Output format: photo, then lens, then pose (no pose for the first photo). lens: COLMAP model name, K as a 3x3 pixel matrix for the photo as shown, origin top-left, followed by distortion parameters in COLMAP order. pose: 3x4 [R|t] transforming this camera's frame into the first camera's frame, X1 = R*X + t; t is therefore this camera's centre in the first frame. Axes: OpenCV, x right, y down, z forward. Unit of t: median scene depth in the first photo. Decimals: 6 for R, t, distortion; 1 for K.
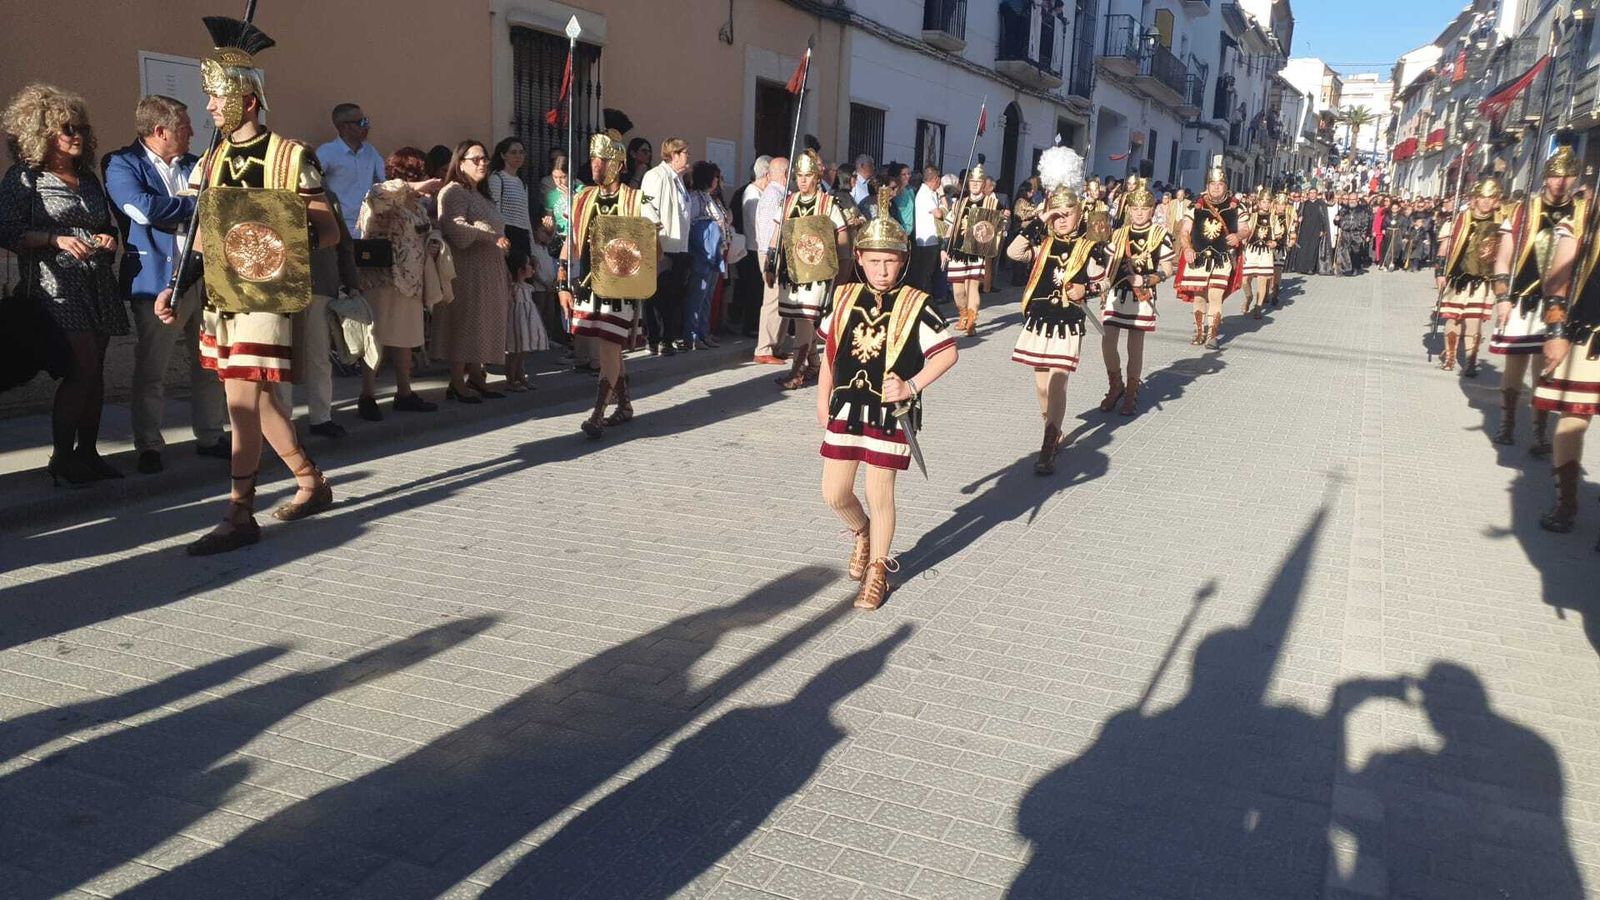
lens RADIAL K [[1292.1, 0, 840.7], [0, 1292.1, 467.1], [0, 0, 1]] dist [0.066626, 0.002237]
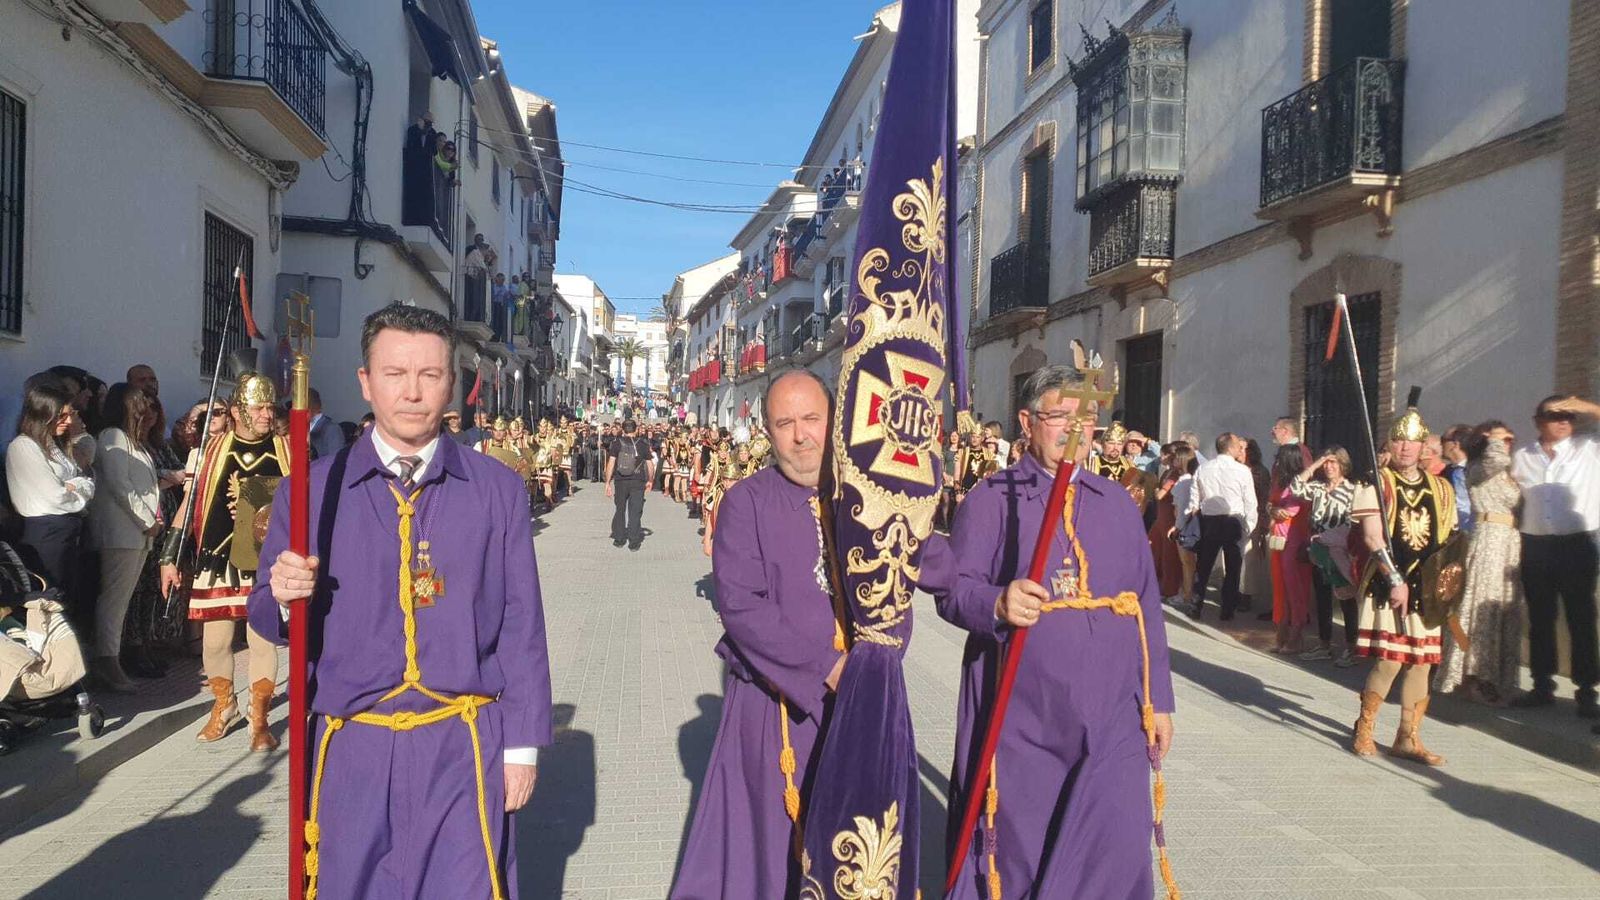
lens RADIAL K [[1259.6, 0, 866.2], [0, 1259.6, 446.1], [0, 0, 1]] dist [-0.002470, -0.006683]
pose [[0.845562, -0.010872, 0.533767, 0.181438], [0.113638, 0.980547, -0.160046, -0.115856], [-0.521643, 0.195985, 0.830348, 0.569811]]
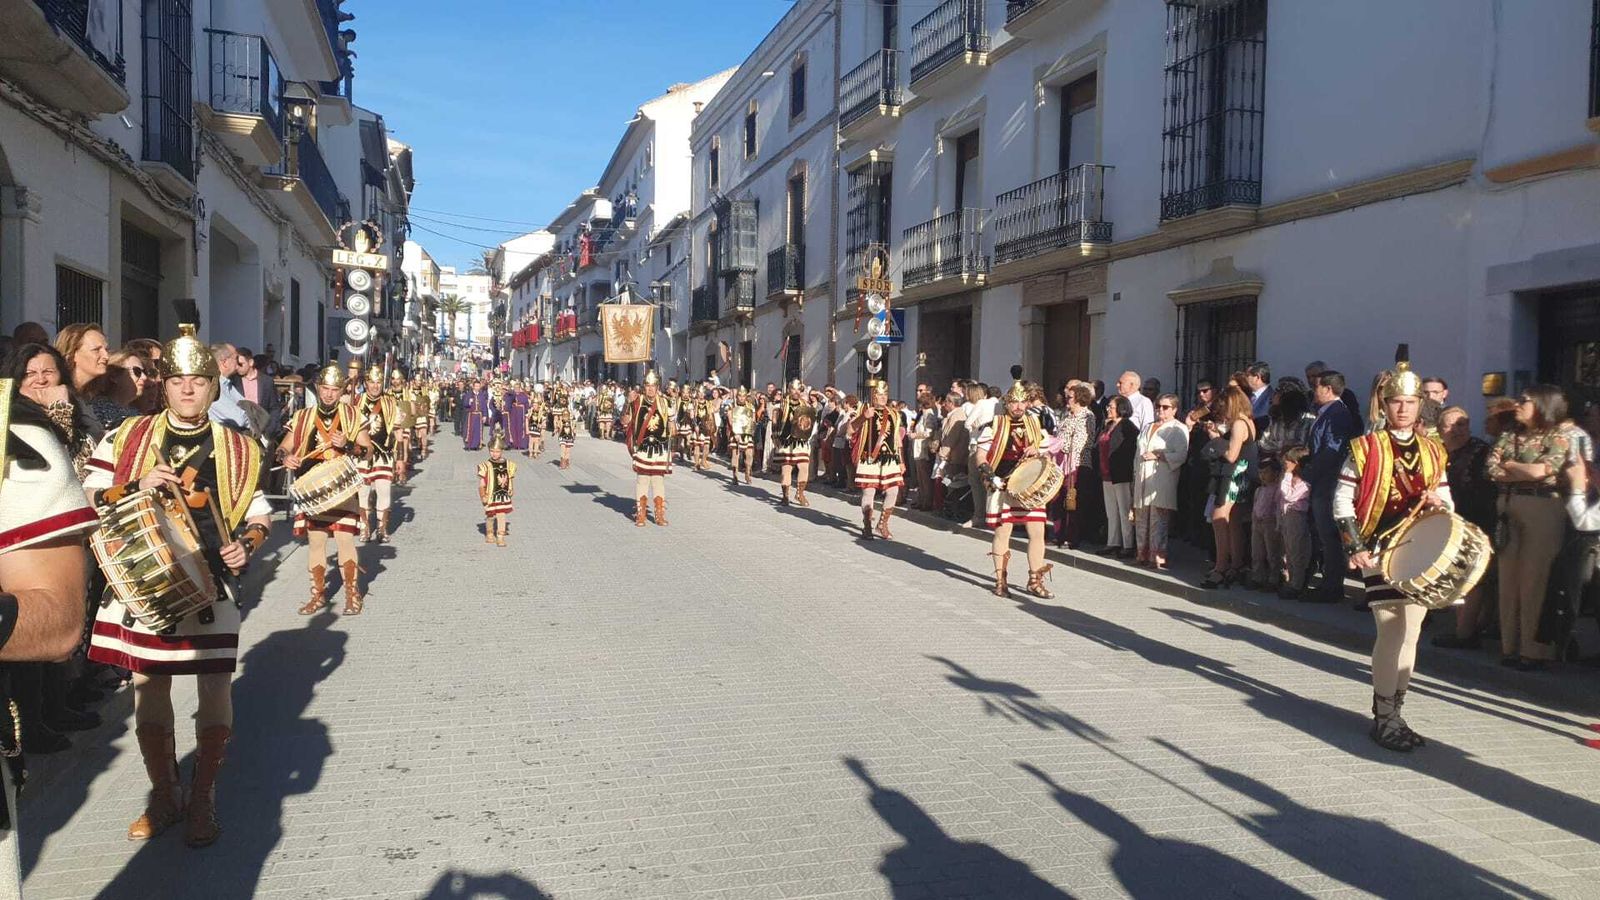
lens RADIAL K [[1273.7, 0, 783.5], [0, 1273.7, 451.6], [0, 0, 1]] dist [0.122939, -0.004353]
pose [[0.805190, -0.039971, 0.591669, 0.043934], [0.128173, 0.985873, -0.107827, -0.060927], [-0.579000, 0.162657, 0.798938, 0.286076]]
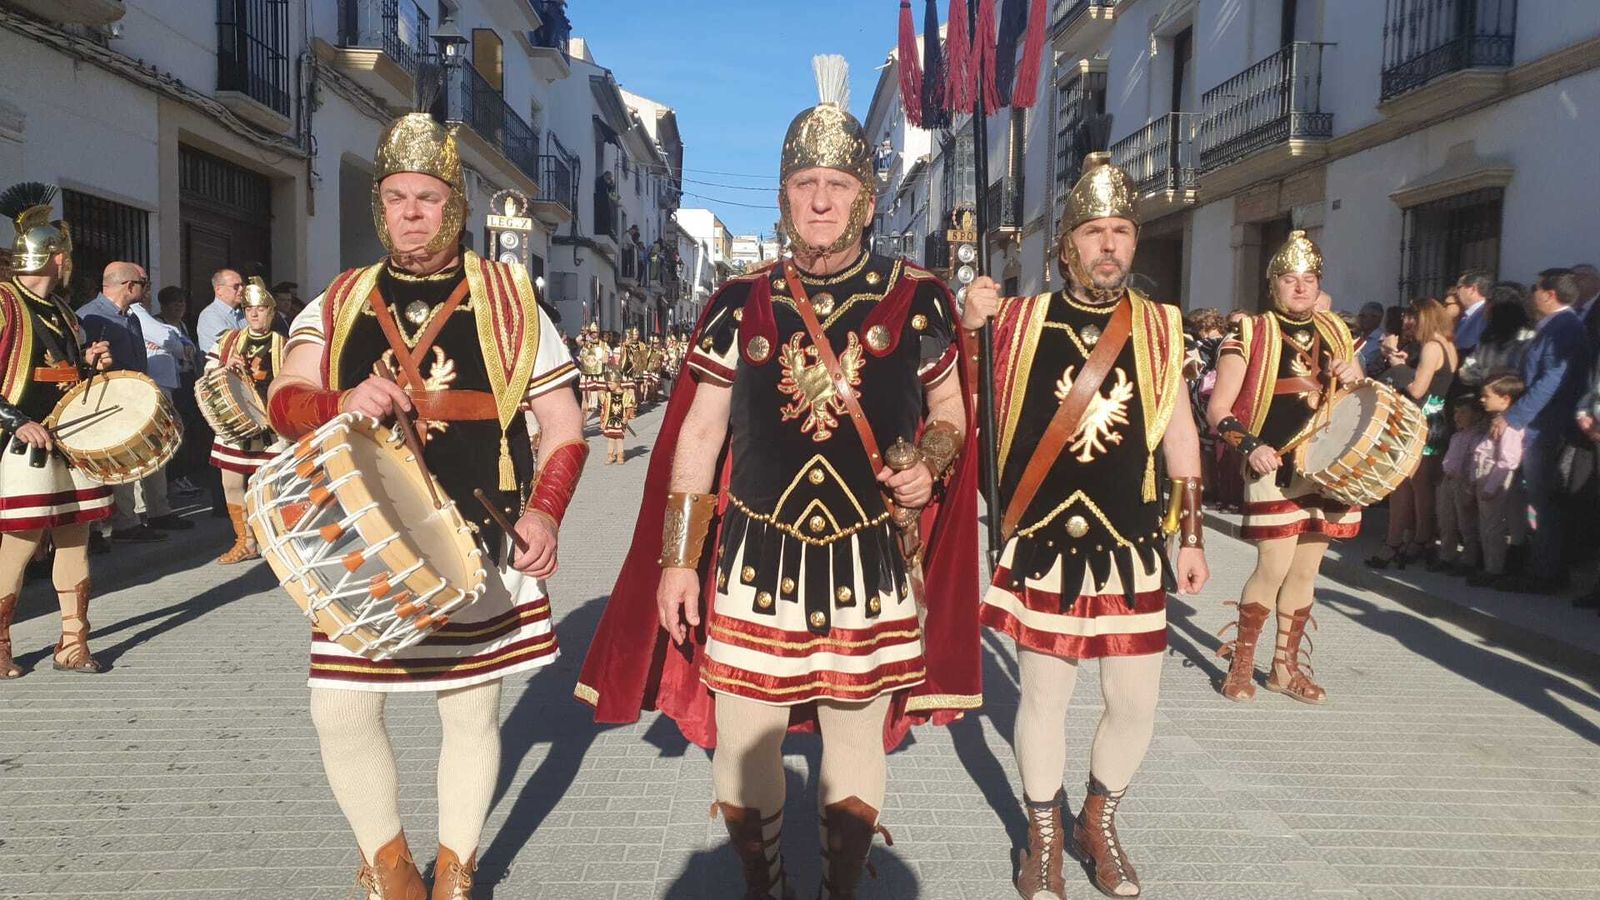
lens RADIAL K [[1269.6, 0, 790.8], [0, 1269.6, 467.6], [0, 0, 1]] dist [0.034463, -0.003960]
pose [[0.919620, -0.054211, 0.389051, 0.094161], [0.098067, 0.990754, -0.093753, -0.056915], [-0.380371, 0.124370, 0.916433, 0.298444]]
